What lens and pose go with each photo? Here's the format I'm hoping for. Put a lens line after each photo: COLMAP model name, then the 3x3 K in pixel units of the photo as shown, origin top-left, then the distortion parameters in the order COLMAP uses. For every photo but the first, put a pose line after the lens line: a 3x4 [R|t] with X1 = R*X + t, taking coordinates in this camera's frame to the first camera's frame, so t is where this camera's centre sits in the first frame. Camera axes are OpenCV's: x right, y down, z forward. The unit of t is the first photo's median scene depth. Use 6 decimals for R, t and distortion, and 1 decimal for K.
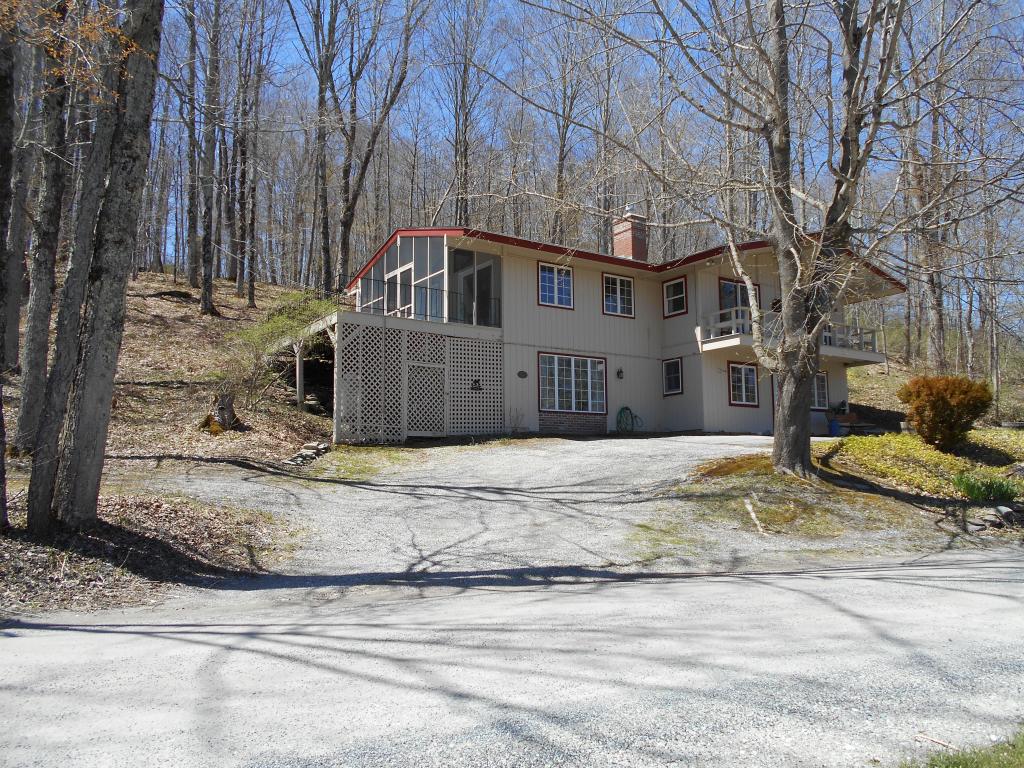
lens RADIAL K [[822.8, 0, 508.3], [0, 822.8, 384.4], [0, 0, 1]] dist [-0.016002, 0.015375]
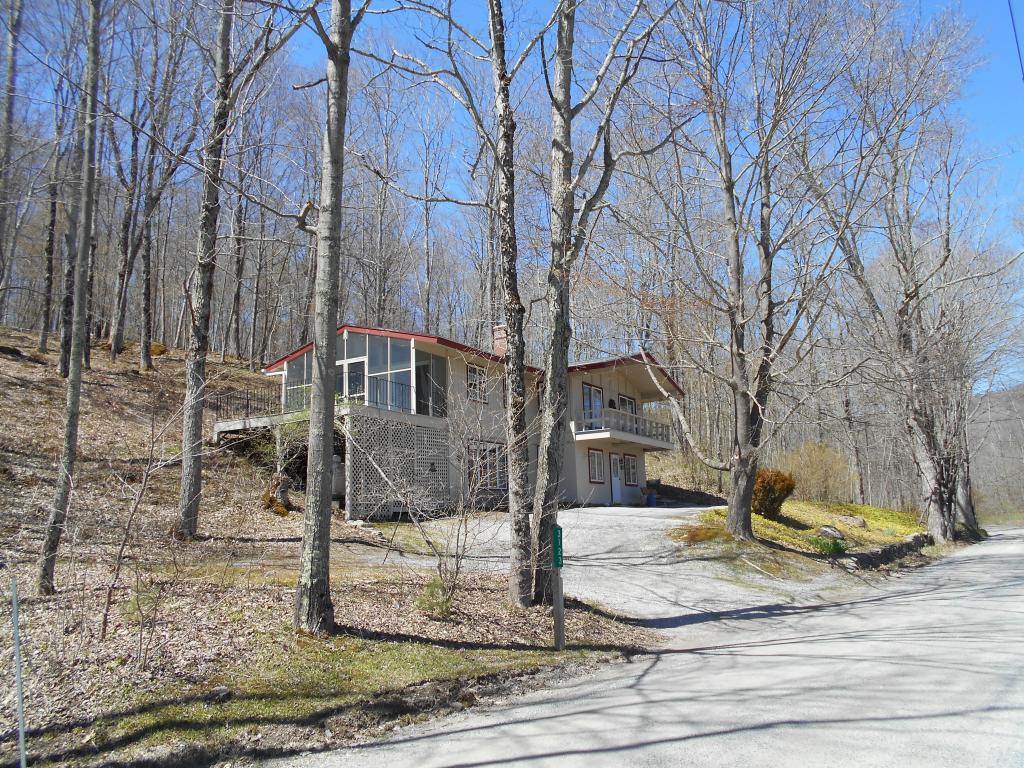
lens RADIAL K [[822.8, 0, 509.5], [0, 822.8, 379.3], [0, 0, 1]] dist [-0.016002, 0.015375]
pose [[0.902190, 0.059913, 0.427157, -0.620483], [-0.029034, 0.996495, -0.078447, -0.048721], [-0.430360, 0.058372, 0.900768, -0.165224]]
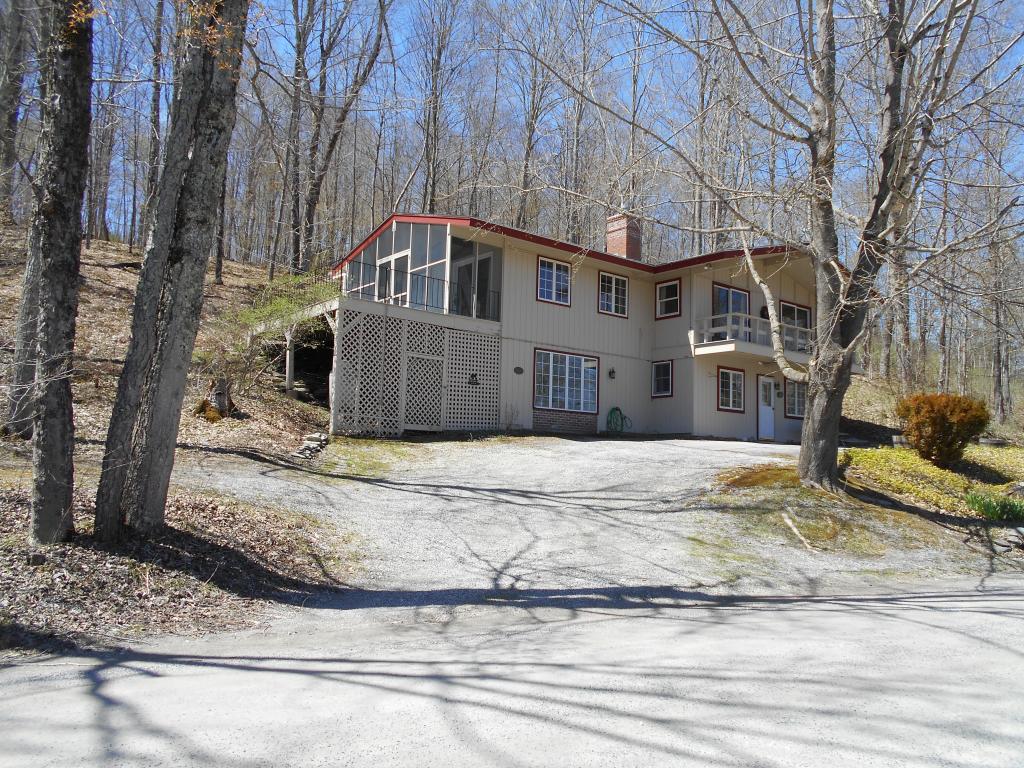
lens RADIAL K [[822.8, 0, 509.3], [0, 822.8, 386.5], [0, 0, 1]] dist [-0.016002, 0.015375]
pose [[0.995833, 0.044897, 0.079383, -0.101219], [-0.046233, 0.998817, 0.015071, -0.010311], [-0.078612, -0.018679, 0.996730, 0.031994]]
